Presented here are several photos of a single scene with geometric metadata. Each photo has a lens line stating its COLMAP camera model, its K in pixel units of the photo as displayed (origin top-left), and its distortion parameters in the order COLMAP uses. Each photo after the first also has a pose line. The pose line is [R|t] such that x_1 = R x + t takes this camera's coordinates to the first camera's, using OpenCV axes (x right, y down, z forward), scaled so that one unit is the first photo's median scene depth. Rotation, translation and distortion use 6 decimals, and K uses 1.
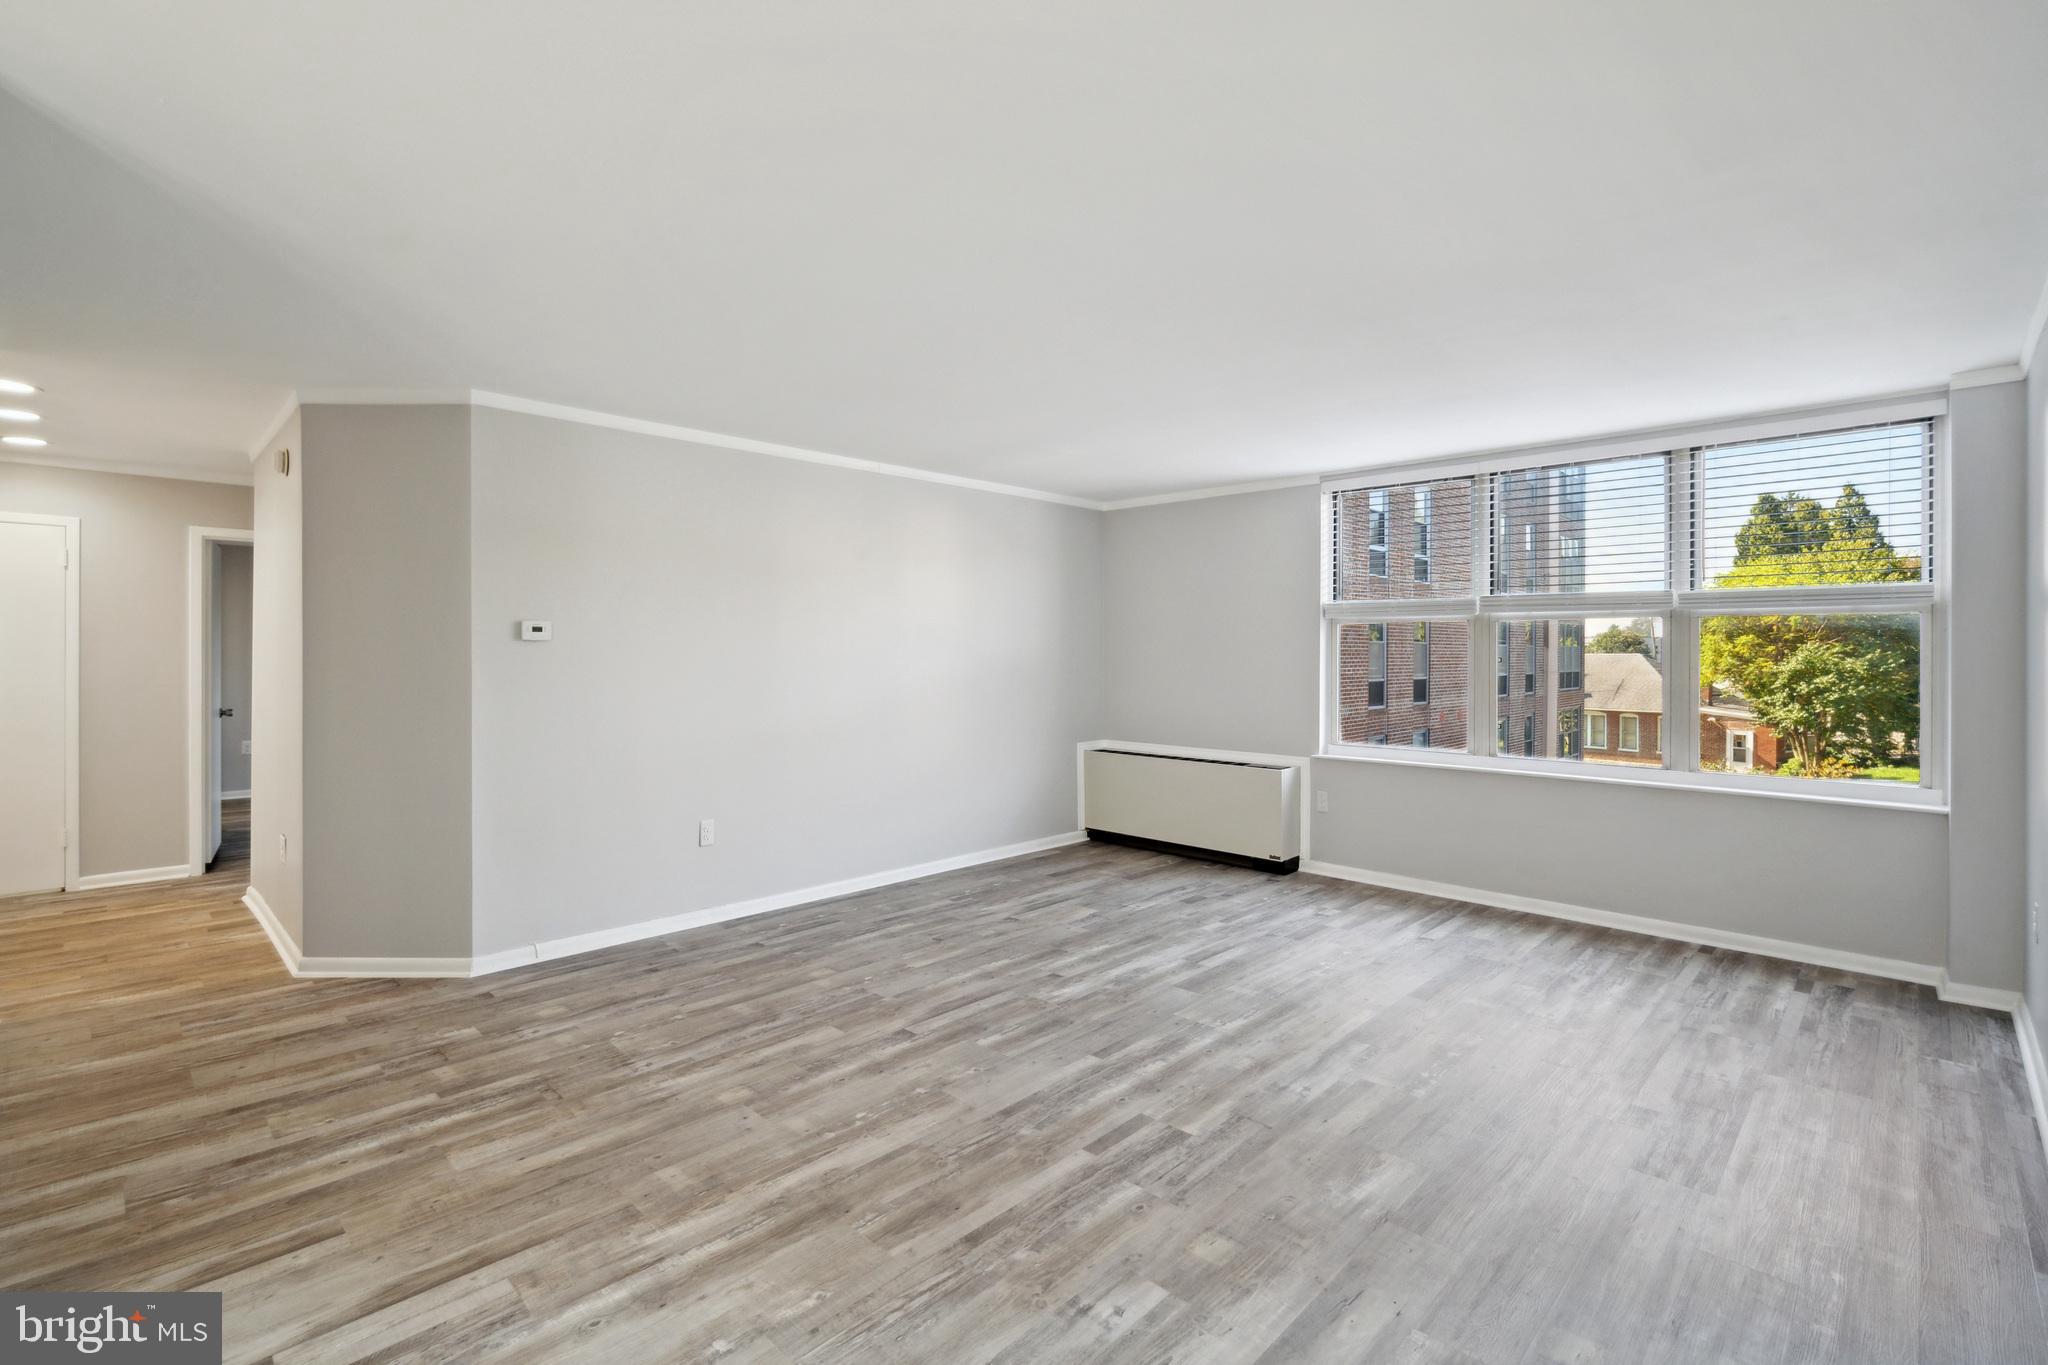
lens RADIAL K [[929.0, 0, 997.7], [0, 929.0, 665.3], [0, 0, 1]] dist [-0.007430, 0.000580]
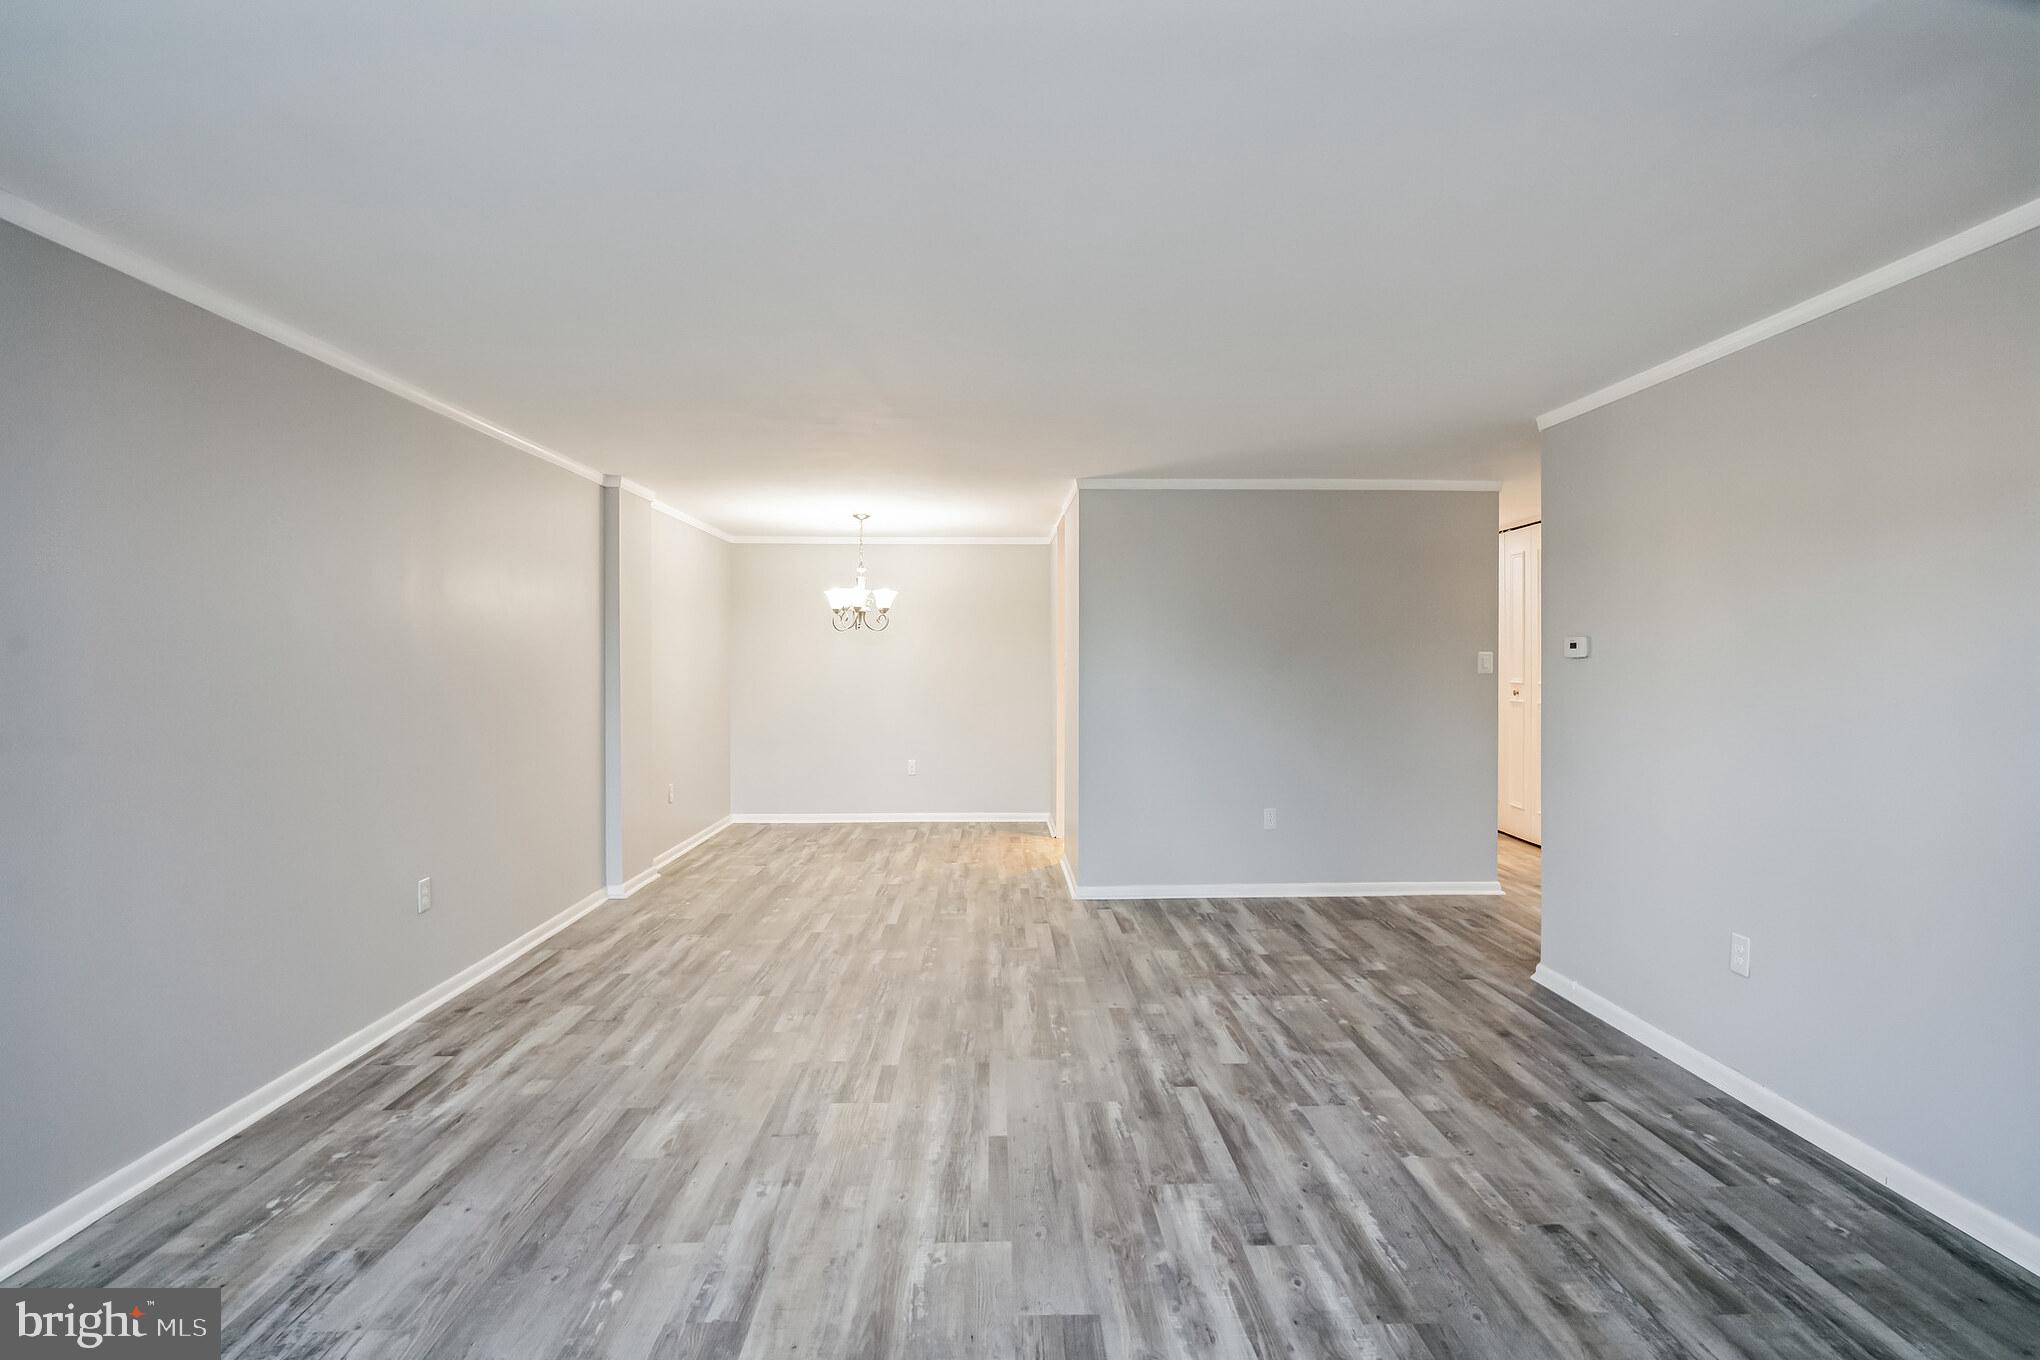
lens RADIAL K [[907.7, 0, 1047.4], [0, 907.7, 662.8], [0, 0, 1]] dist [-0.001117, -0.000069]
pose [[-0.659625, 0.000656, -0.751595, 0.562835], [-0.012289, 0.999857, 0.011657, -0.026557], [0.751495, 0.016926, -0.659522, 1.247375]]
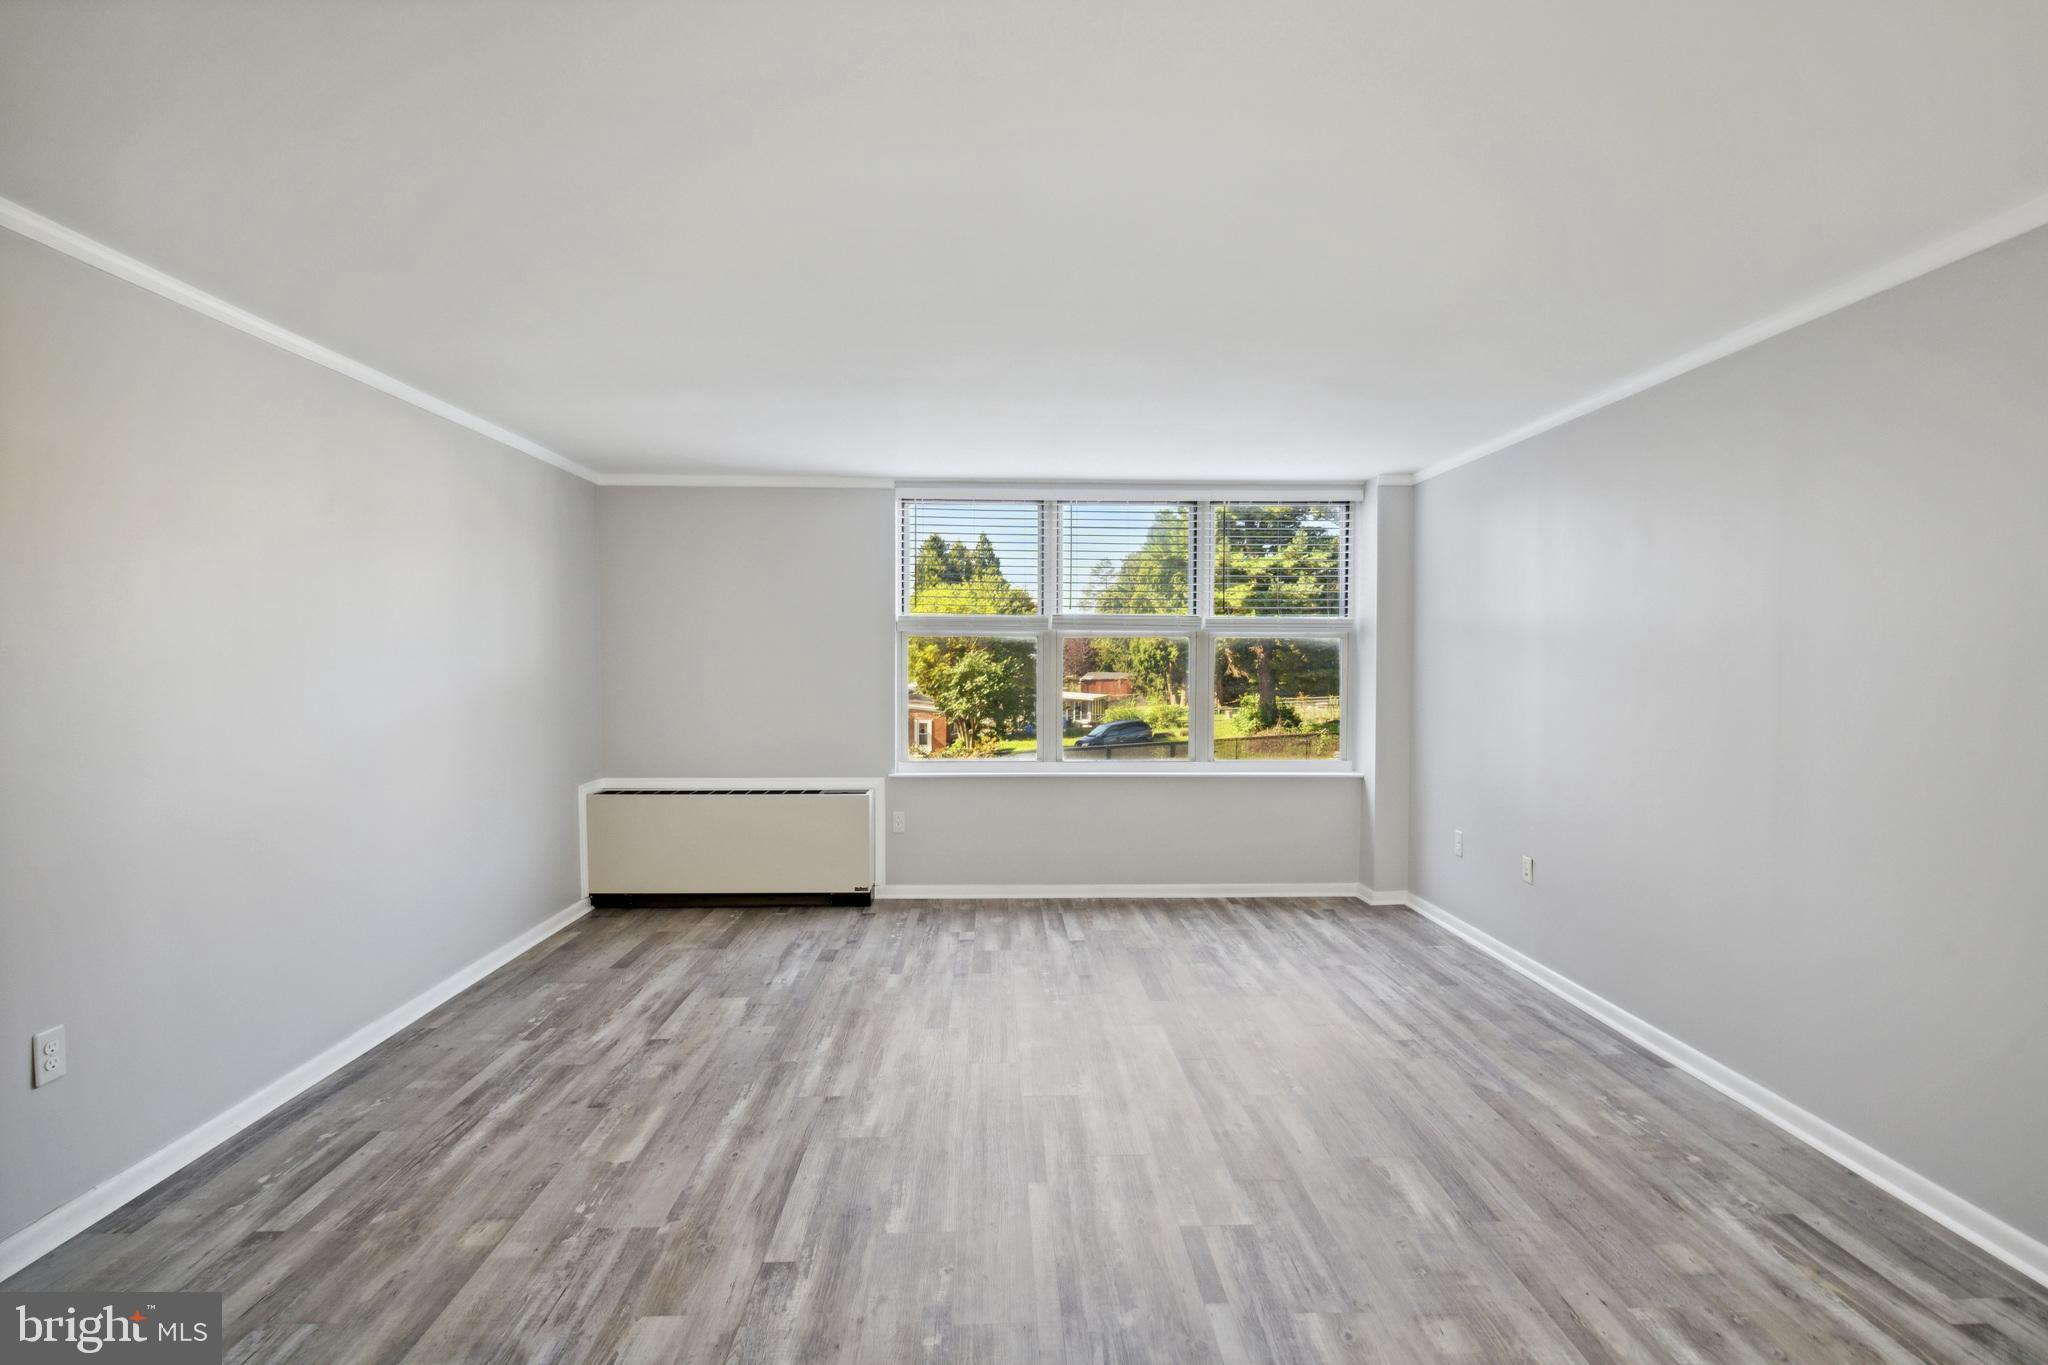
lens RADIAL K [[929.0, 0, 1021.3], [0, 929.0, 681.7], [0, 0, 1]] dist [-0.007430, 0.000580]
pose [[0.682697, -0.019039, 0.730454, -0.374621], [0.010421, 0.999813, 0.016320, -0.017284], [-0.730627, -0.003529, 0.682767, 0.366027]]
